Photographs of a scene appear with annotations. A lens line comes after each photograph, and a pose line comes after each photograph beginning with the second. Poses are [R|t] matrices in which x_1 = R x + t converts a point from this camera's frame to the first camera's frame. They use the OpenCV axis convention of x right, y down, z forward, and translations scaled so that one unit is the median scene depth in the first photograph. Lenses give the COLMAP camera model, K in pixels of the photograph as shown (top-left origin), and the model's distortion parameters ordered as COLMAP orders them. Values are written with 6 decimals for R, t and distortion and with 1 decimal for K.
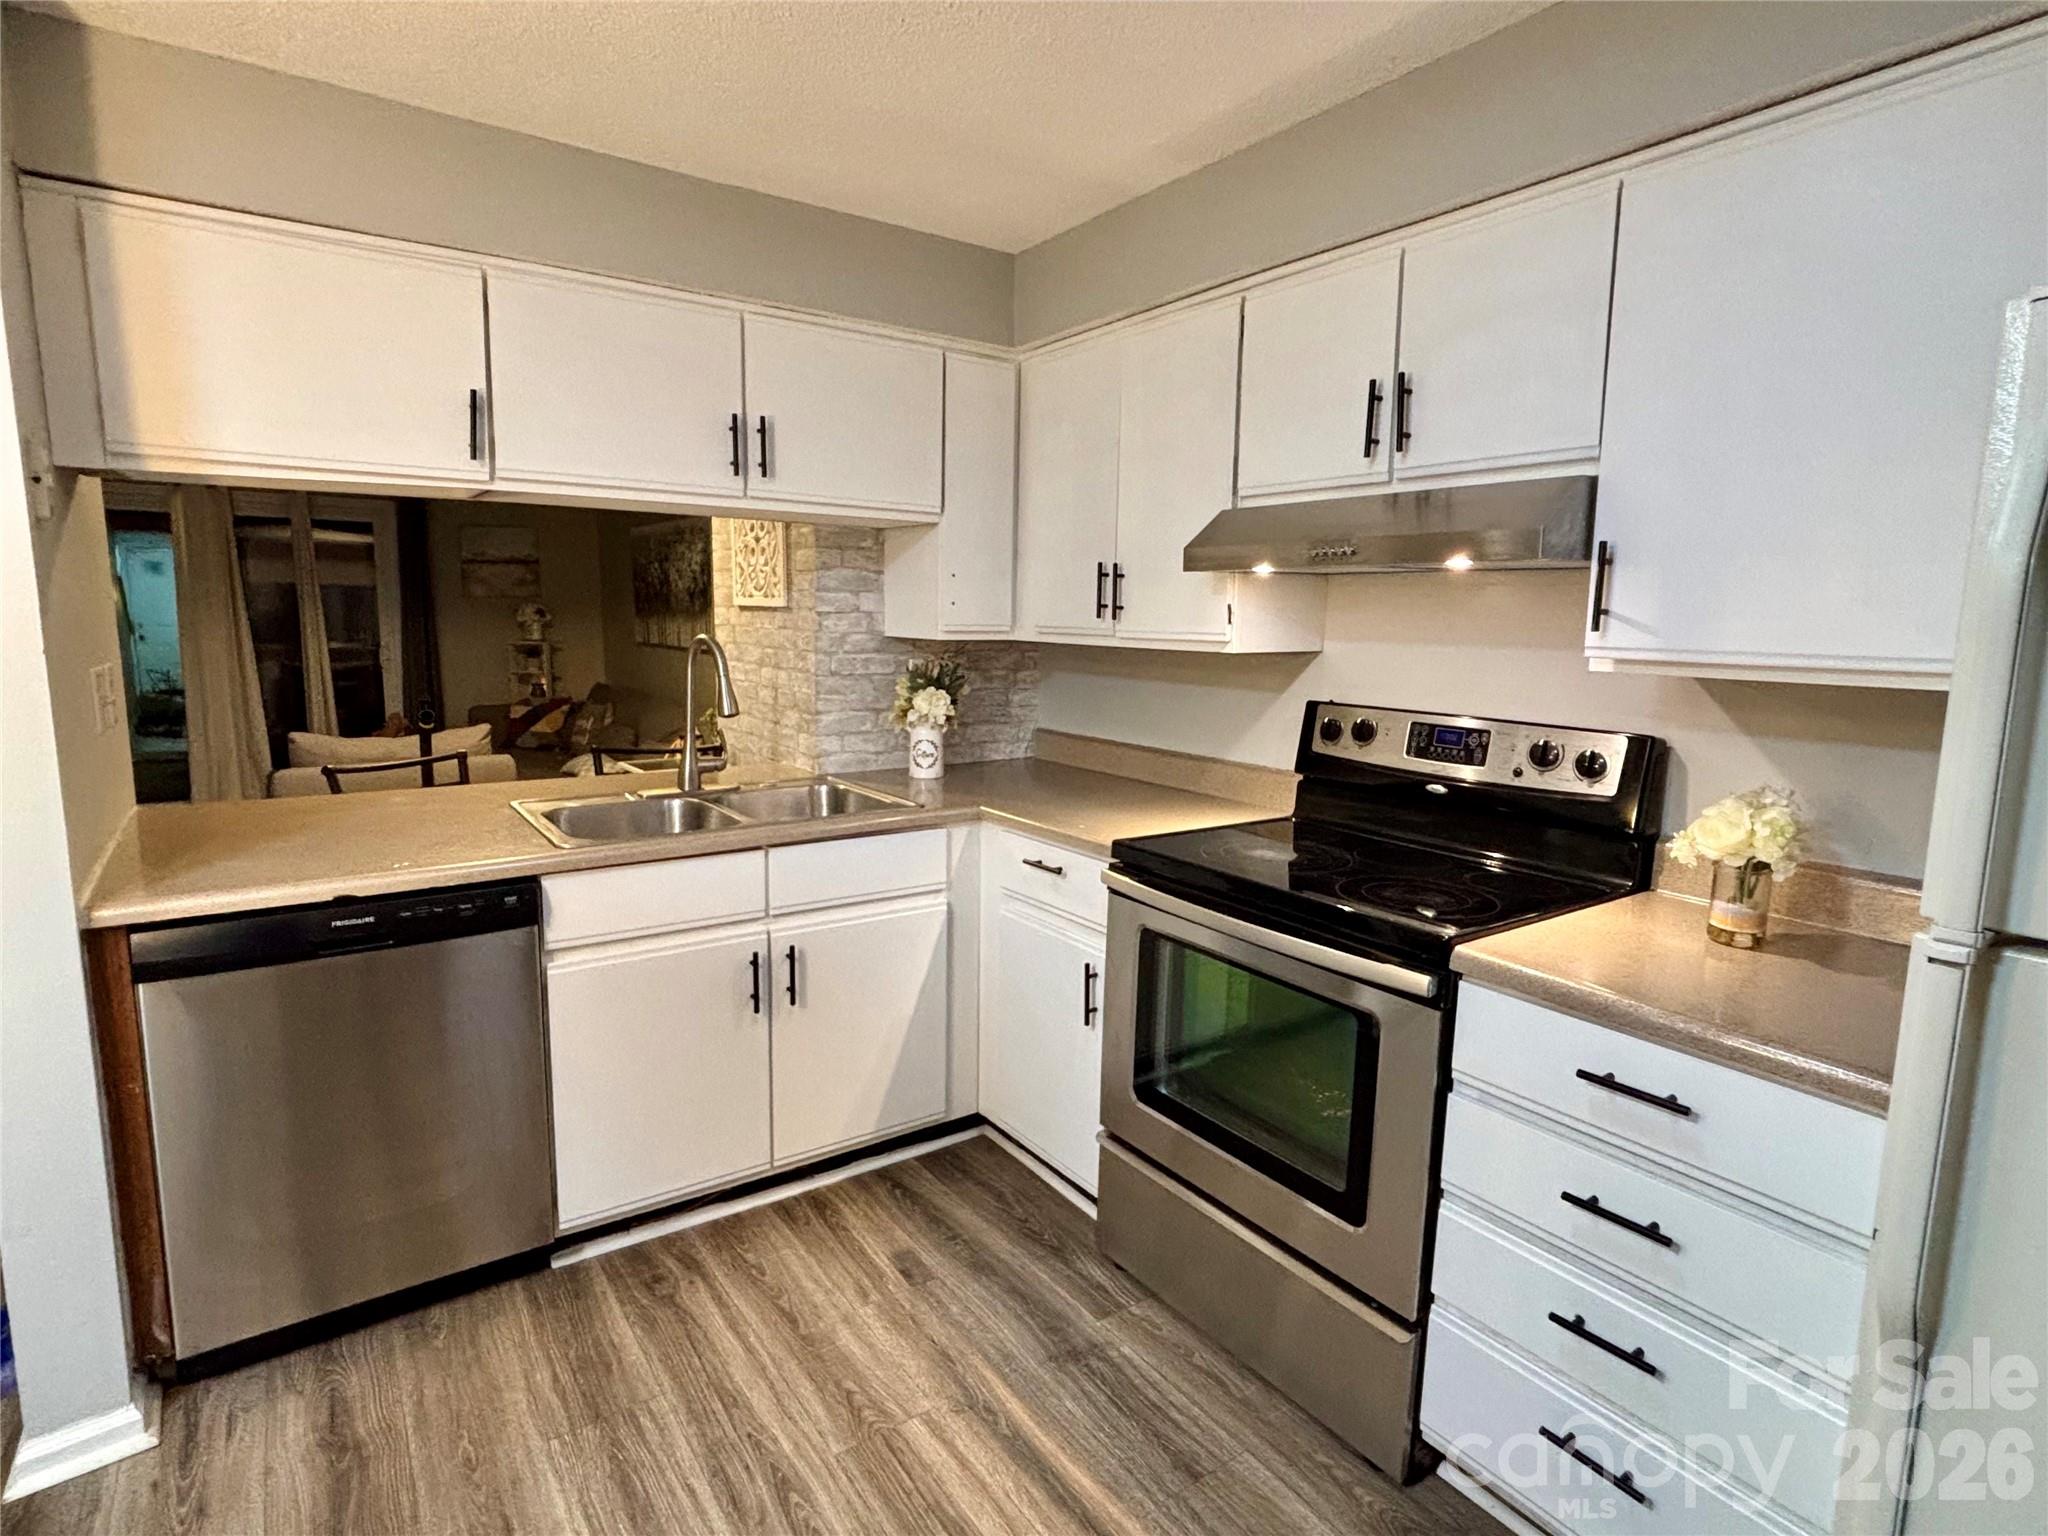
lens RADIAL K [[1020.5, 0, 1024.8], [0, 1020.5, 763.0], [0, 0, 1]] dist [-0.003977, -0.000529]
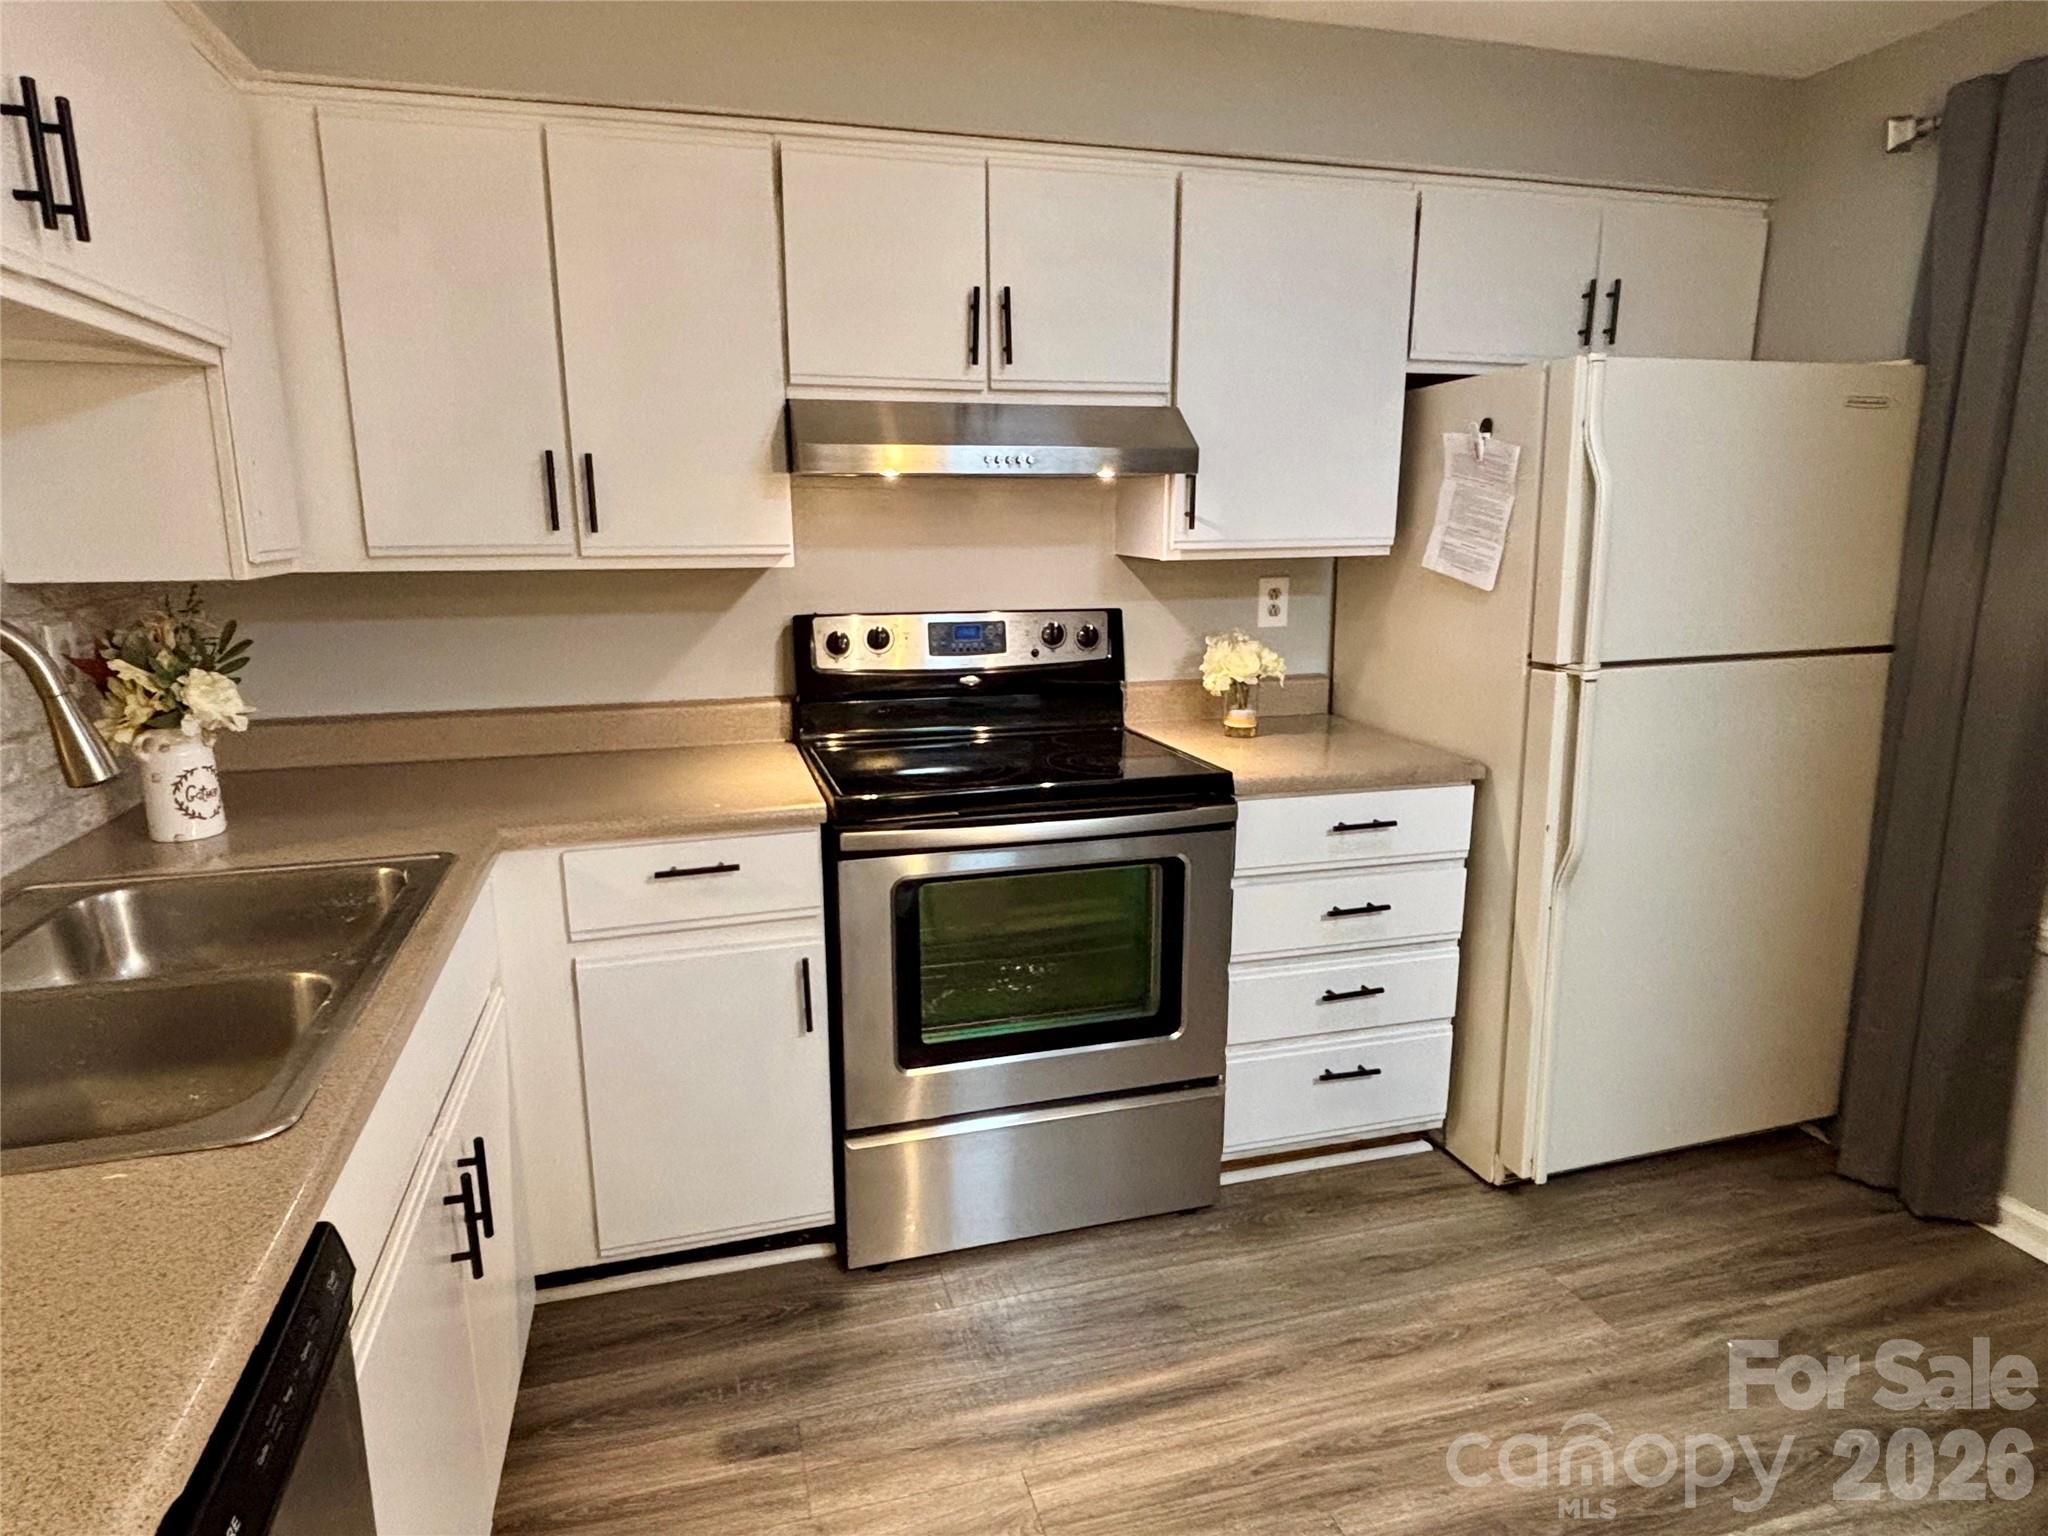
lens RADIAL K [[1213.6, 0, 1028.4], [0, 1213.6, 766.5], [0, 0, 1]] dist [0.008168, 0.001779]
pose [[0.325352, -0.214191, 0.921015, -0.778129], [0.144574, 0.973824, 0.175401, -0.102778], [-0.934476, 0.076087, 0.347801, 0.505665]]
